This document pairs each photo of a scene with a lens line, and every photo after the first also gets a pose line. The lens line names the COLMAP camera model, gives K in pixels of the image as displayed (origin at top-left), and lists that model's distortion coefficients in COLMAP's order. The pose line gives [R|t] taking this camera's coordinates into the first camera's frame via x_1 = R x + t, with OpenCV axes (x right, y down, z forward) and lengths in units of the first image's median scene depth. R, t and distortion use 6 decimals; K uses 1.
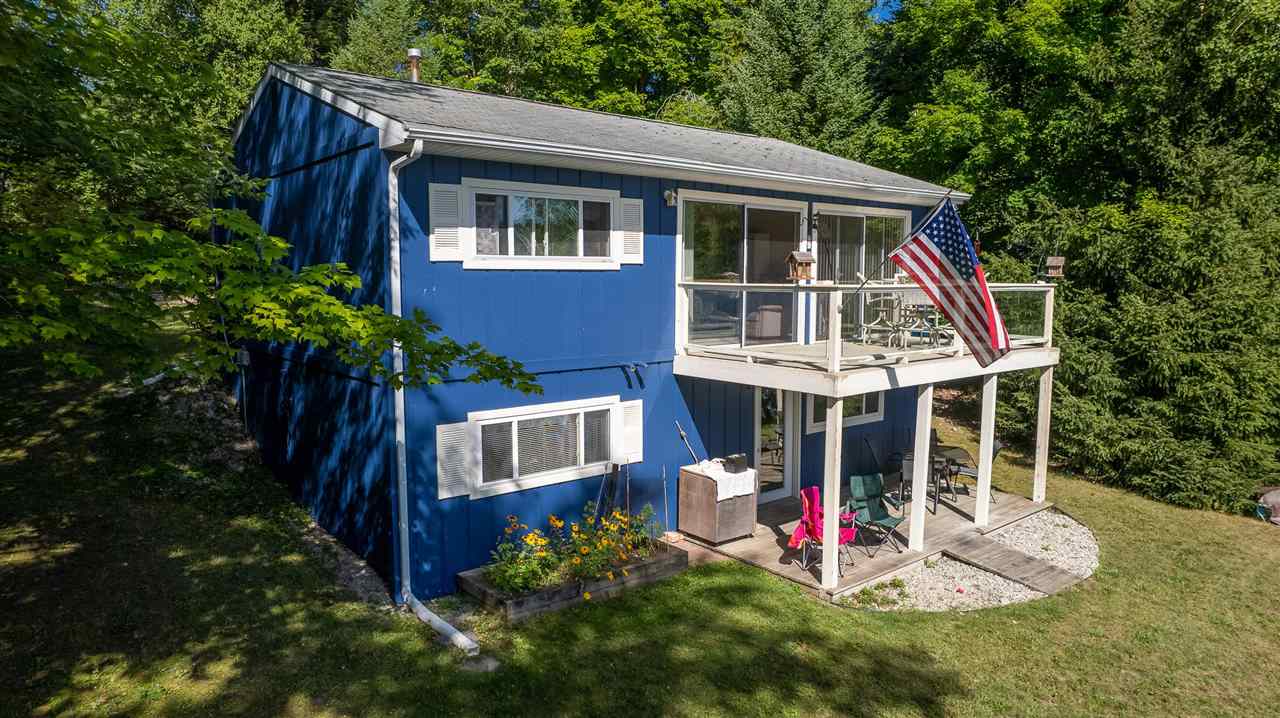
lens RADIAL K [[824.3, 0, 642.3], [0, 824.3, 353.4], [0, 0, 1]] dist [-0.047114, -0.004425]
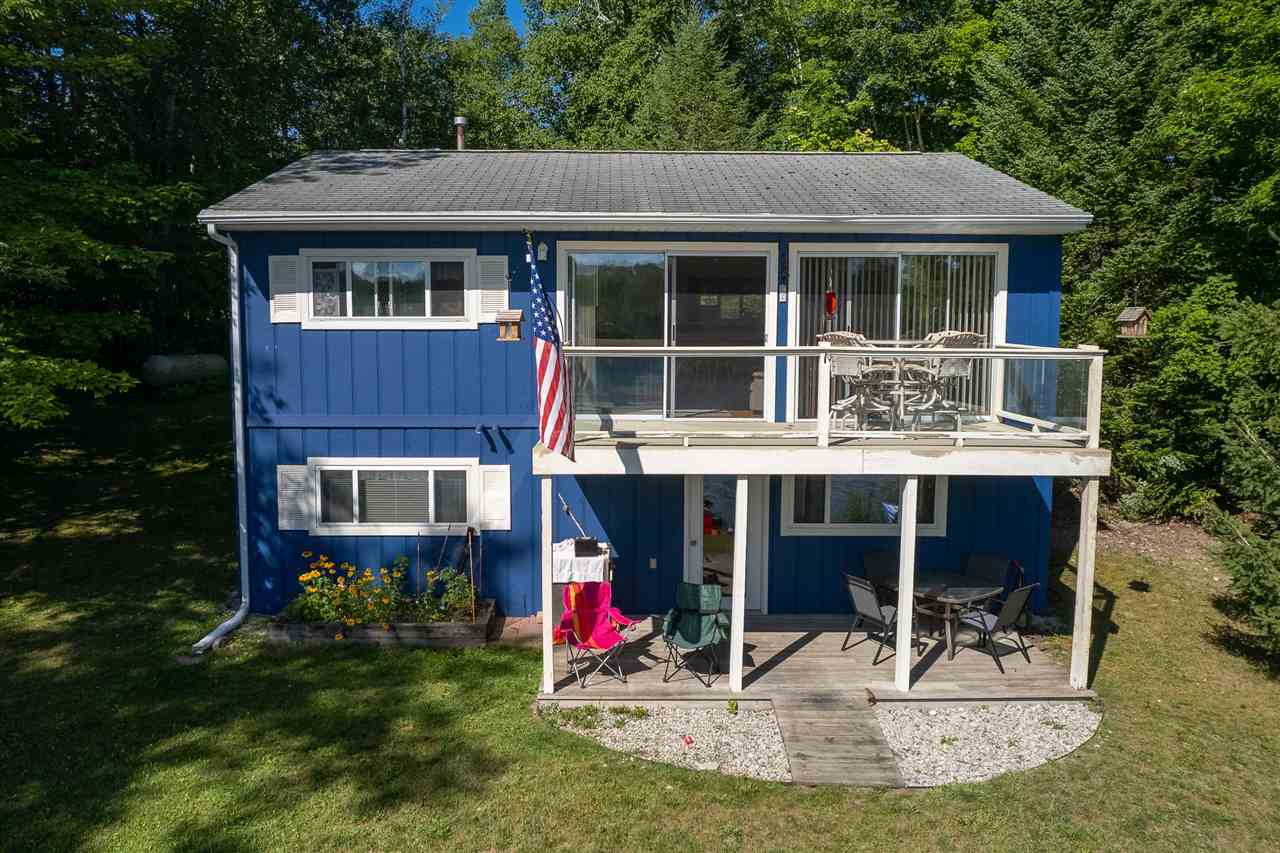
lens RADIAL K [[989.3, 0, 614.9], [0, 989.3, 413.7], [0, 0, 1]] dist [-0.049836, 0.007720]
pose [[0.765540, 0.053444, -0.641165, 0.878352], [-0.062356, 0.998016, 0.008738, -0.022499], [0.640359, 0.033291, 0.767354, 0.211698]]
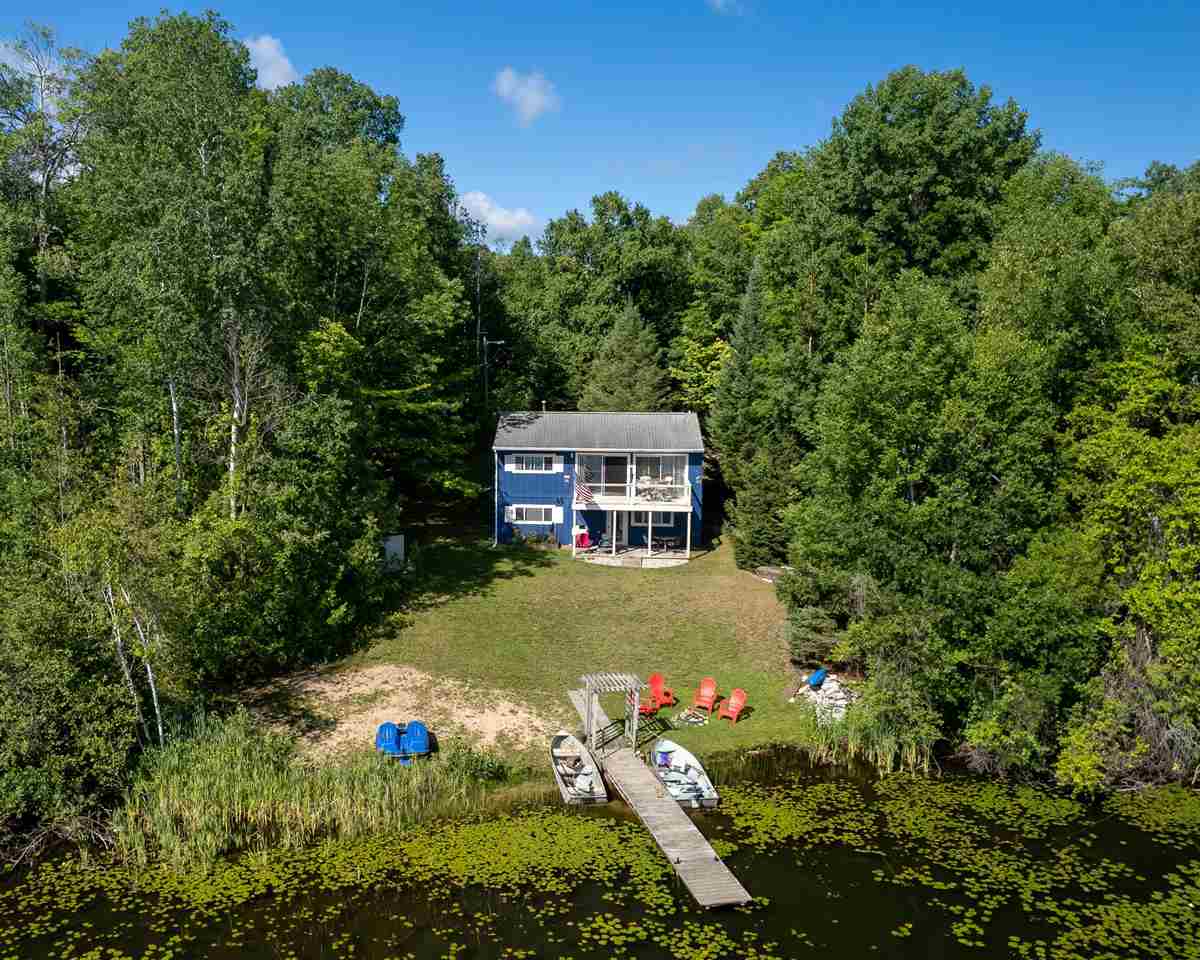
lens RADIAL K [[1111.9, 0, 480.5], [0, 1111.9, 463.8], [0, 0, 1]] dist [-0.029004, 0.000000]
pose [[0.691314, 0.079901, -0.718123, 3.662239], [-0.070015, 0.996598, 0.043483, -0.365729], [0.719154, 0.020219, 0.694556, -3.064569]]
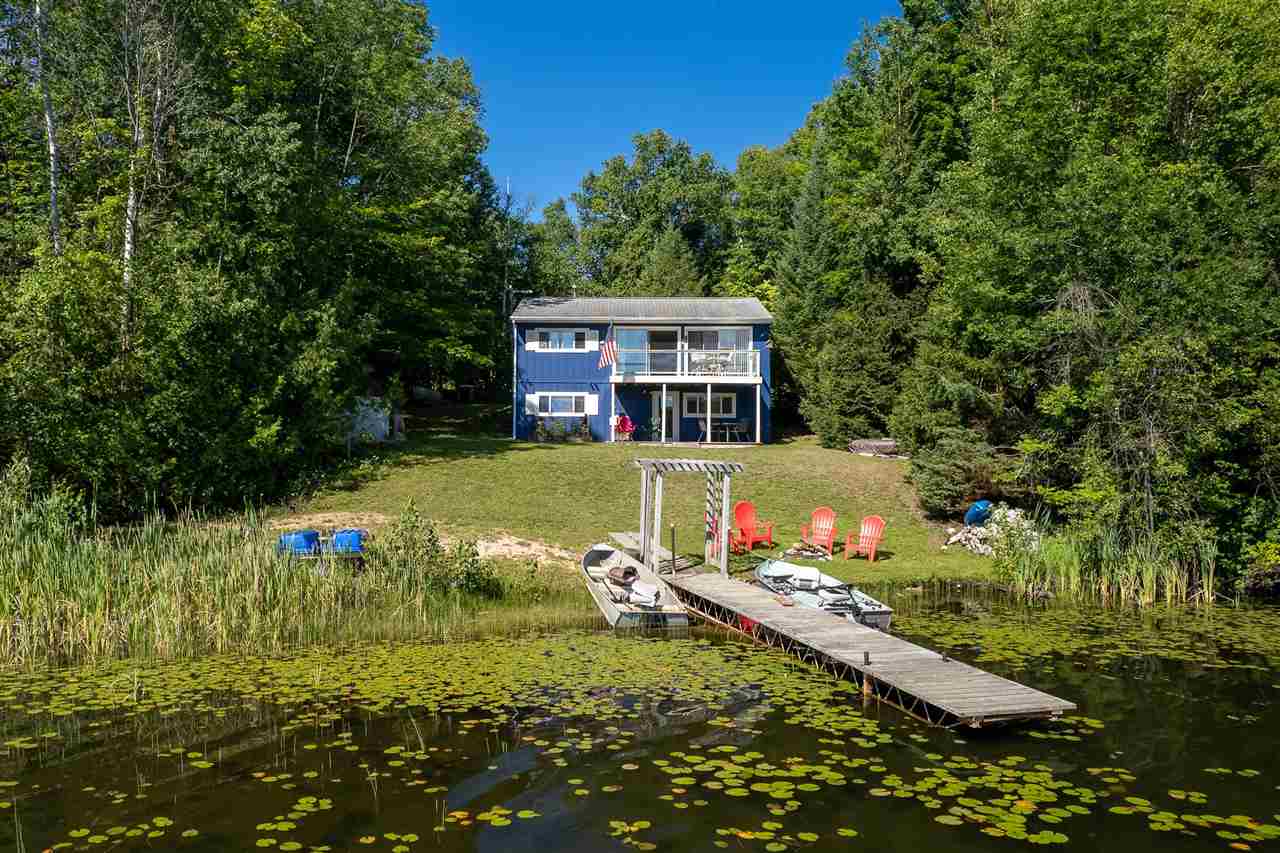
lens RADIAL K [[989.3, 0, 582.2], [0, 989.3, 415.5], [0, 0, 1]] dist [-0.049836, 0.007720]
pose [[0.734747, -0.023034, -0.677950, 2.614553], [-0.072046, 0.991121, -0.111756, 0.585654], [0.674505, 0.130956, 0.726563, -1.819603]]
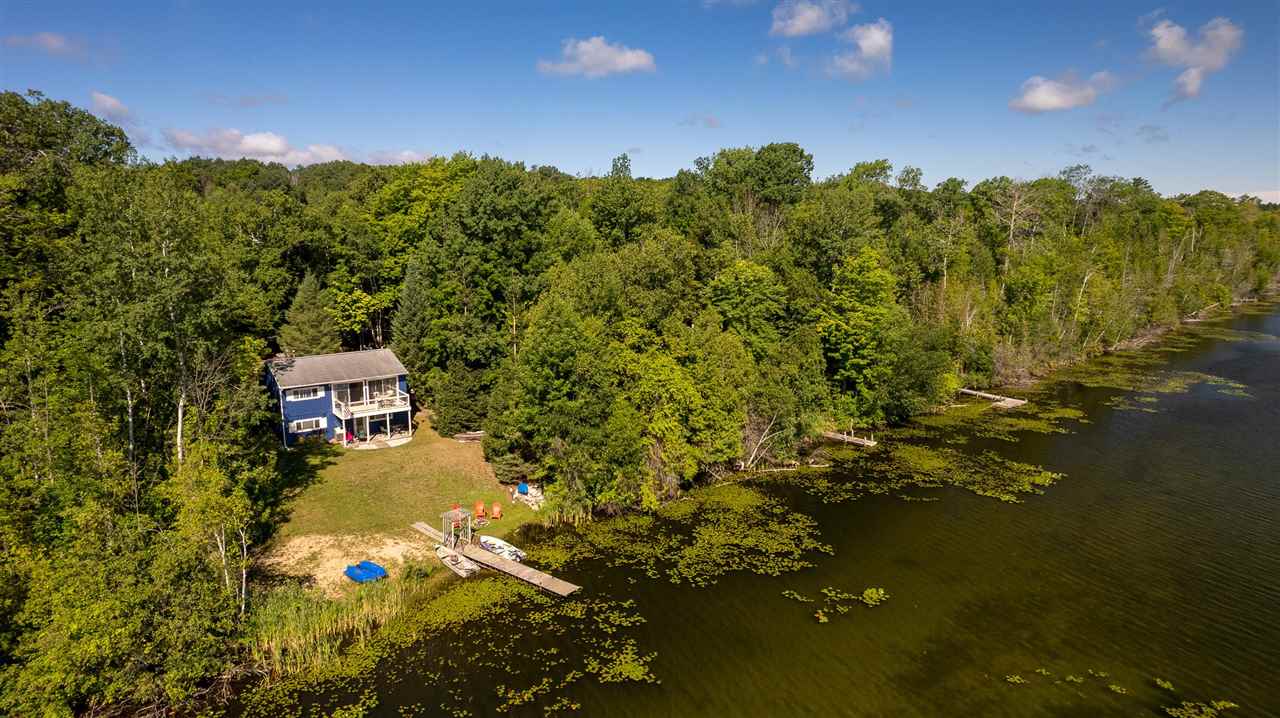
lens RADIAL K [[824.3, 0, 651.8], [0, 824.3, 351.1], [0, 0, 1]] dist [-0.047114, -0.004425]
pose [[0.998452, 0.007578, -0.055104, 2.978142], [-0.003685, 0.997512, 0.070402, -0.947612], [0.055500, -0.070090, 0.995996, -5.312187]]
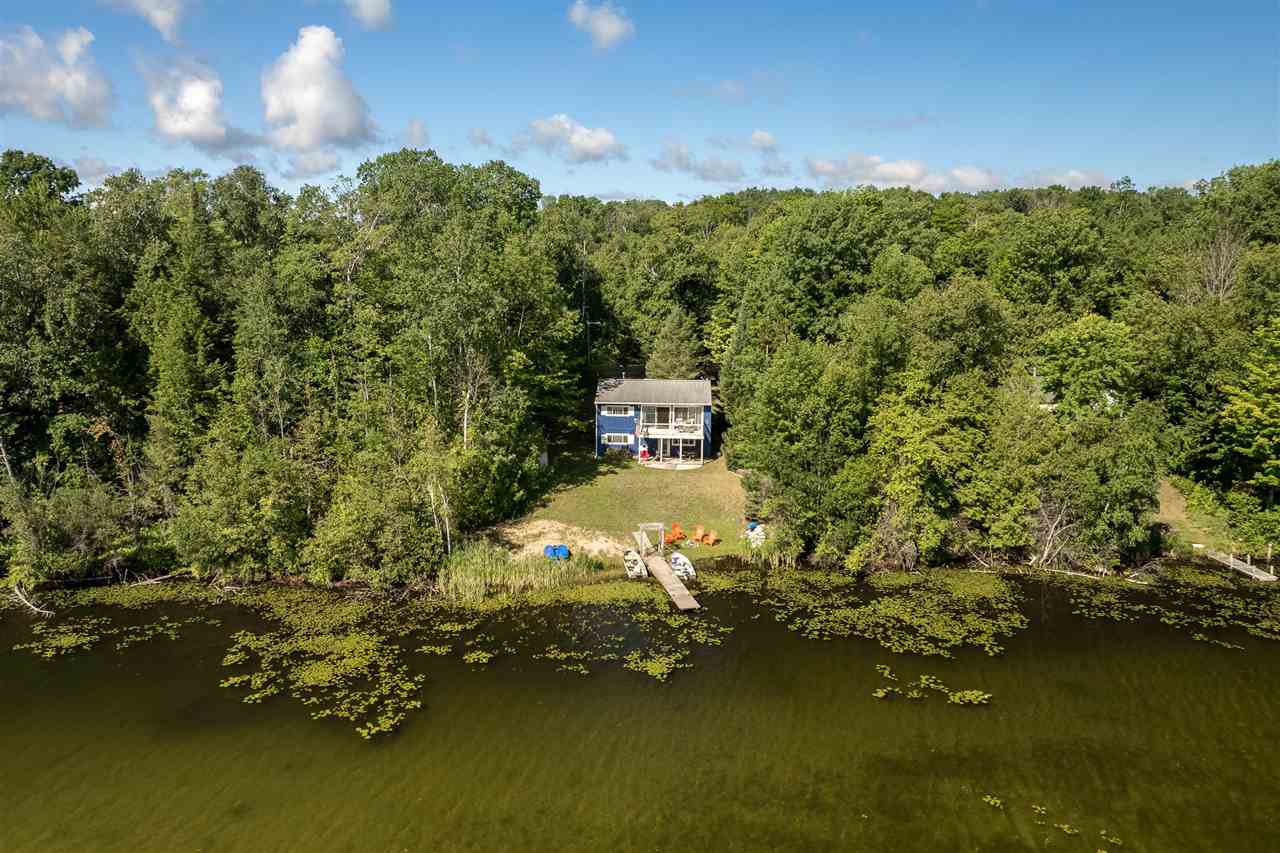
lens RADIAL K [[989.3, 0, 585.1], [0, 989.3, 414.6], [0, 0, 1]] dist [-0.049836, 0.007720]
pose [[0.698177, 0.119915, -0.705811, 5.879039], [-0.070200, 0.992589, 0.099197, -0.961582], [0.712475, -0.019709, 0.701420, -5.403521]]
